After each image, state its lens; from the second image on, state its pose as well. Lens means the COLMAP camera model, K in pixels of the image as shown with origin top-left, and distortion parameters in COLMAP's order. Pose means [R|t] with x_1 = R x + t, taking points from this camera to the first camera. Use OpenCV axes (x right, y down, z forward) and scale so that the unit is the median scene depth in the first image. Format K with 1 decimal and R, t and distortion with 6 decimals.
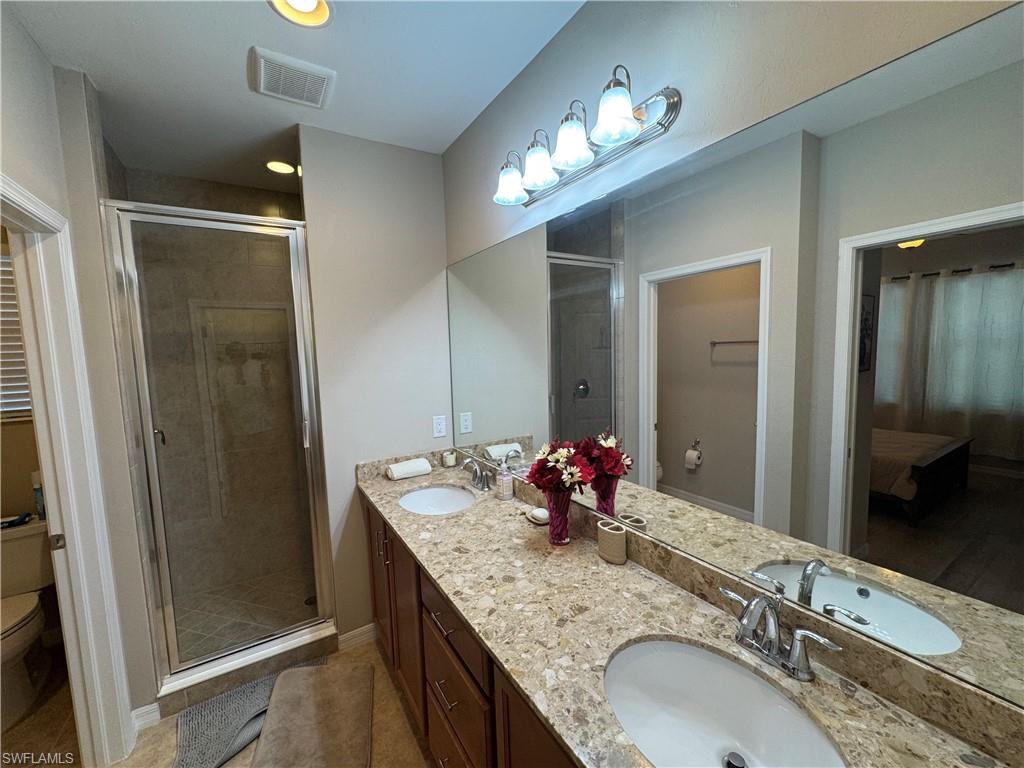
lens RADIAL K [[407.0, 0, 507.7], [0, 407.0, 385.6], [0, 0, 1]] dist [-0.005913, -0.001315]
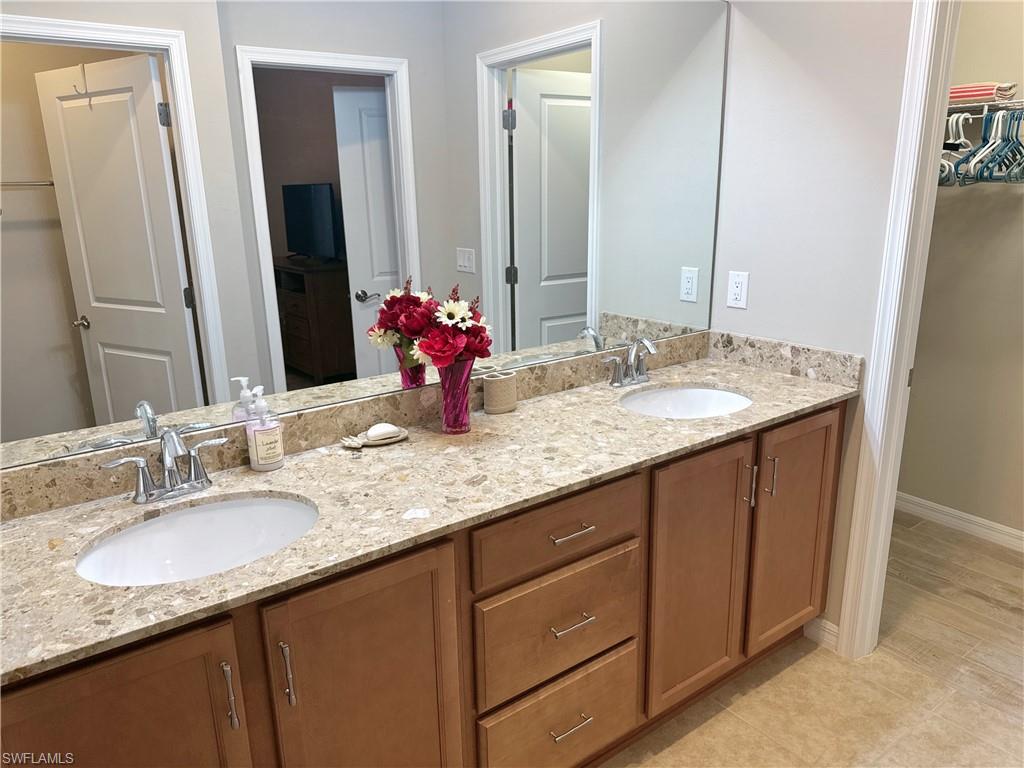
lens RADIAL K [[711.2, 0, 509.1], [0, 711.2, 380.7], [0, 0, 1]] dist [0.041391, -0.000410]
pose [[-0.068367, -0.229680, 0.970862, -1.274298], [0.117538, 0.964508, 0.236453, -0.003747], [-0.990712, 0.130278, -0.038944, 1.063843]]
